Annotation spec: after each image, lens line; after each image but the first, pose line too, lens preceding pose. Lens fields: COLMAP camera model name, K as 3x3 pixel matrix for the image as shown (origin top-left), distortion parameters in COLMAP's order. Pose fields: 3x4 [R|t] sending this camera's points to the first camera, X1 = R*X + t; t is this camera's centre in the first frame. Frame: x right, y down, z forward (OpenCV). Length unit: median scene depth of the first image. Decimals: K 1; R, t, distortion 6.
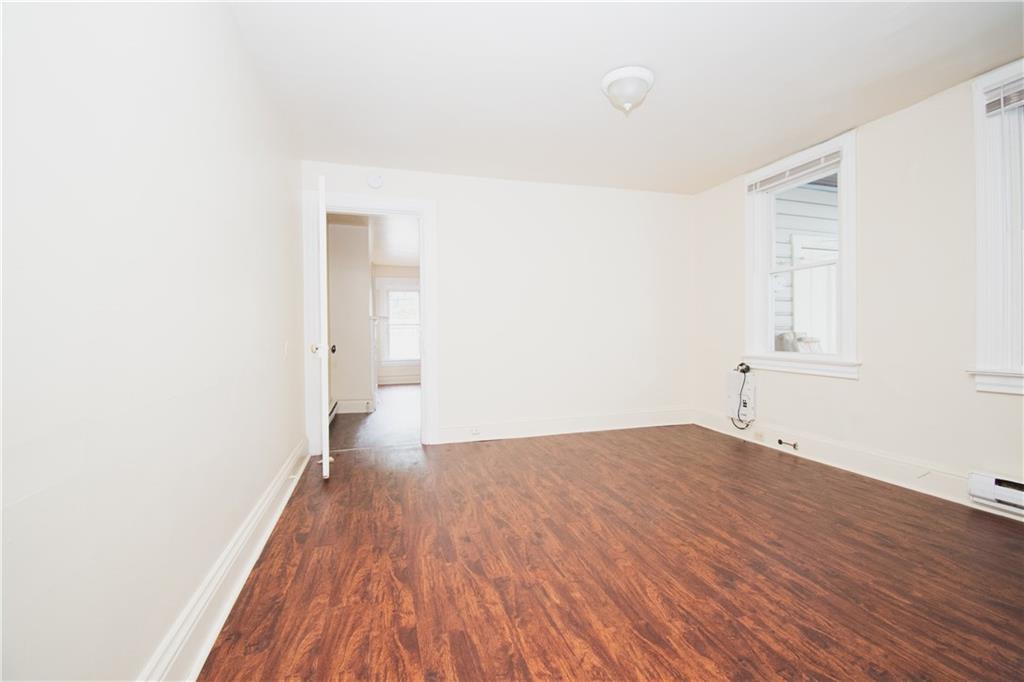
lens RADIAL K [[454.1, 0, 522.3], [0, 454.1, 339.0], [0, 0, 1]] dist [0.019505, -0.026161]
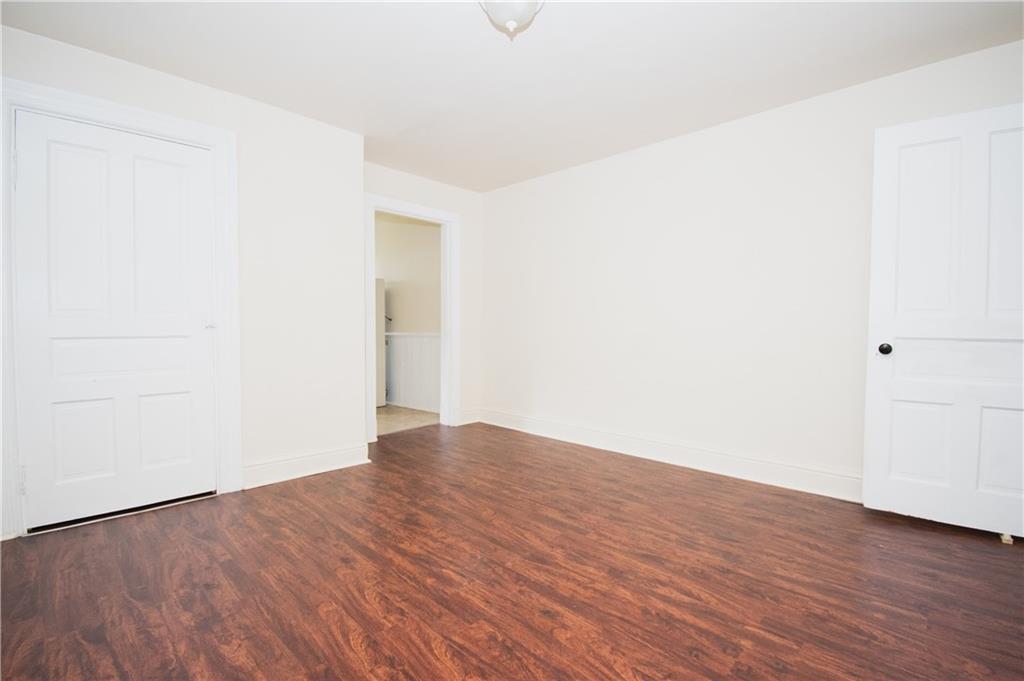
lens RADIAL K [[454.1, 0, 522.3], [0, 454.1, 338.5], [0, 0, 1]] dist [0.019505, -0.026161]
pose [[-0.869067, 0.019669, -0.494303, 0.653742], [-0.001875, 0.999071, 0.043052, -0.036964], [0.494691, 0.038342, -0.868223, 1.843630]]
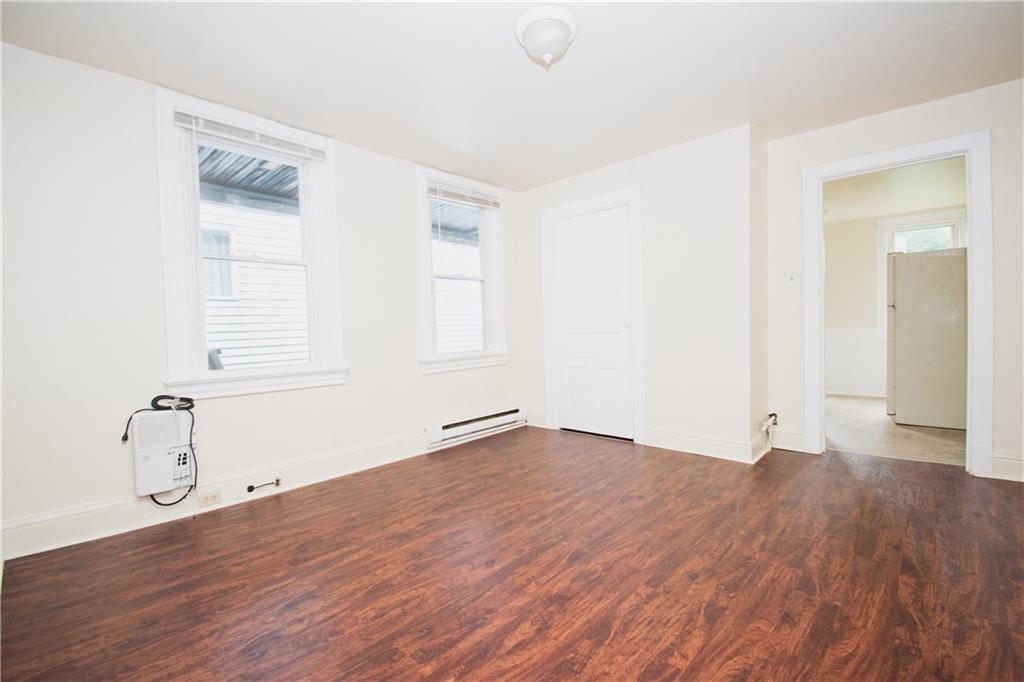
lens RADIAL K [[454.1, 0, 522.3], [0, 454.1, 339.0], [0, 0, 1]] dist [0.019505, -0.026161]
pose [[-0.512217, 0.004006, 0.858847, -0.501098], [0.047851, 0.998569, 0.023880, -0.024738], [-0.857522, 0.053329, -0.511676, 1.638531]]
